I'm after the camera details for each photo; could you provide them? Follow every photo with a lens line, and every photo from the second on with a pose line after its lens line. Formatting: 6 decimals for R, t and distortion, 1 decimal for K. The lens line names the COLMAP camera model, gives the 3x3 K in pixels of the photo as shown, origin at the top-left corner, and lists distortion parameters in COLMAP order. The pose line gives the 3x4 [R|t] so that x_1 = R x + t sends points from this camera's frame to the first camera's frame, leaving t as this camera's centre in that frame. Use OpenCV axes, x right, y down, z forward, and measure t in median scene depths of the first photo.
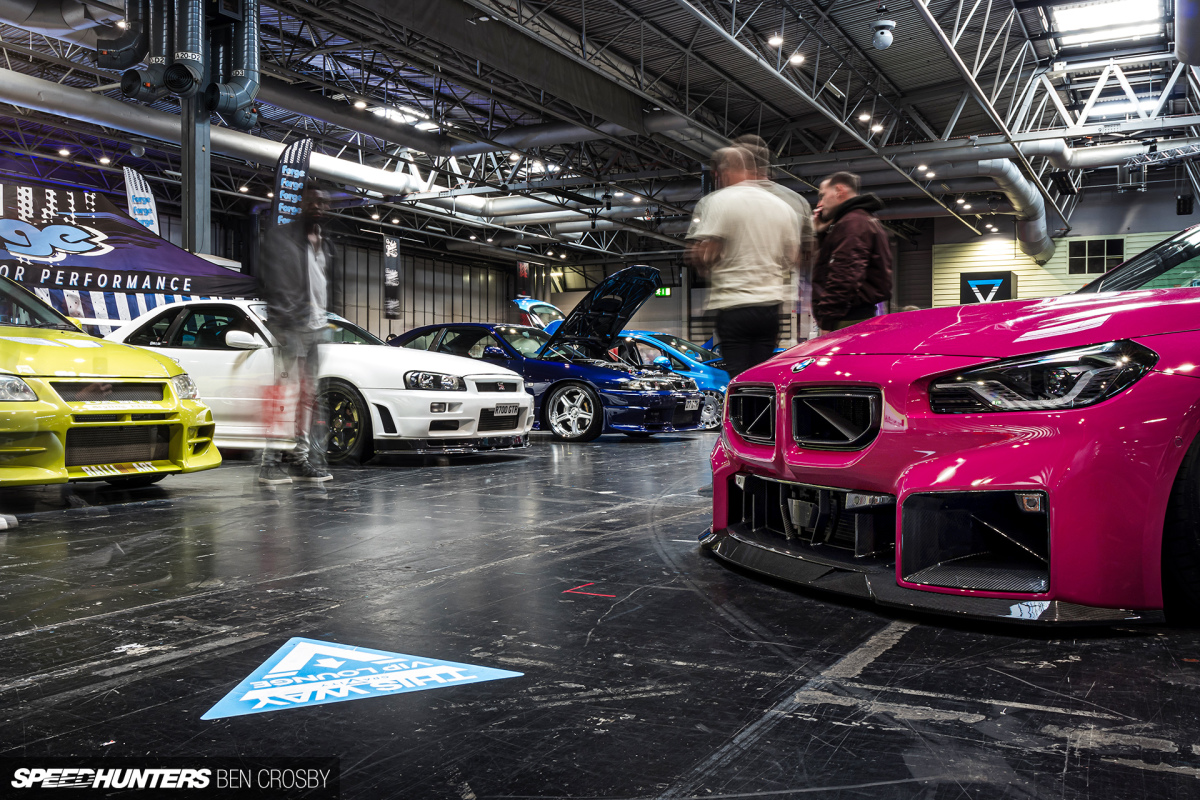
lens RADIAL K [[1080.9, 0, 600.0], [0, 1080.9, 400.0], [0, 0, 1]] dist [-0.039311, 0.063459]
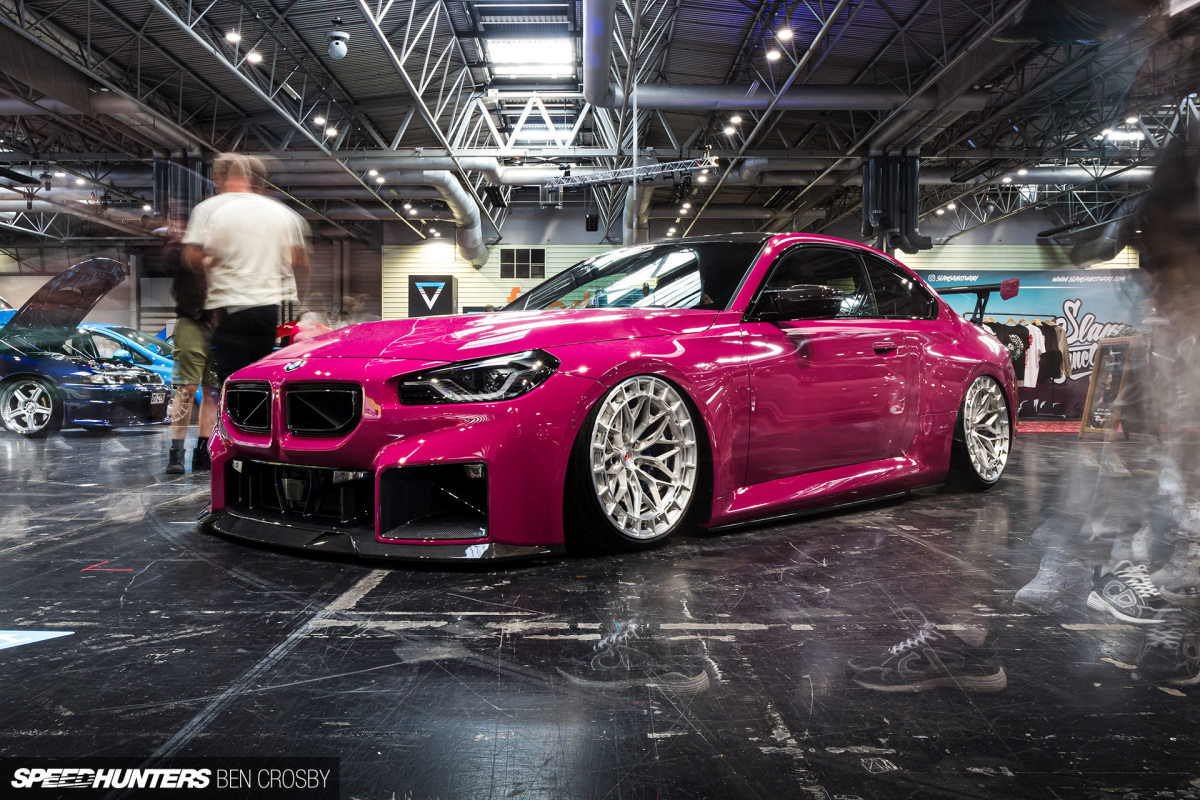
lens RADIAL K [[1053.1, 0, 600.0], [0, 1053.1, 400.0], [0, 0, 1]] dist [-0.107803, 0.067661]
pose [[0.875185, -0.009627, 0.483693, -0.005924], [0.005711, 0.999938, 0.009569, -0.000281], [-0.483755, -0.005612, 0.875185, -0.013665]]
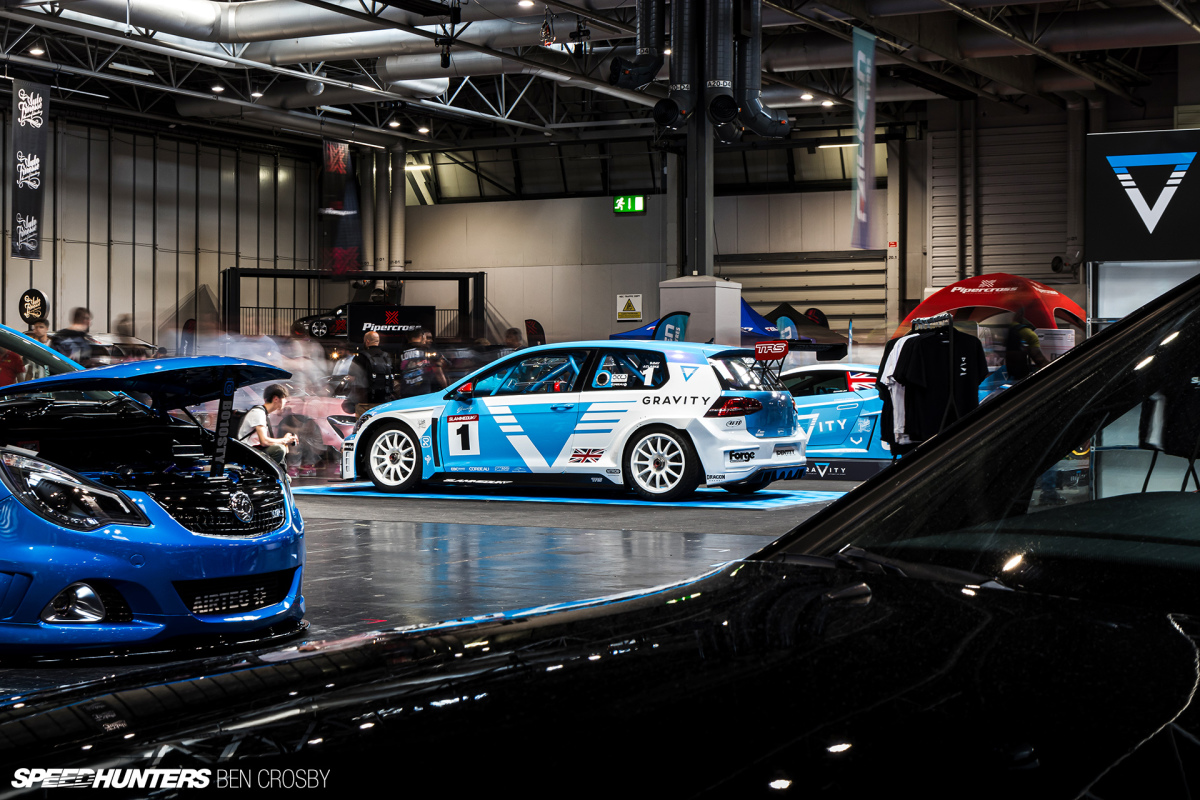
lens RADIAL K [[2076.8, 0, 600.0], [0, 2076.8, 400.0], [0, 0, 1]] dist [-0.013024, -0.045974]
pose [[0.999959, 0.002045, 0.008830, 0.084038], [-0.001978, 0.999969, -0.007582, -0.010905], [-0.008845, 0.007565, 0.999932, 0.149732]]
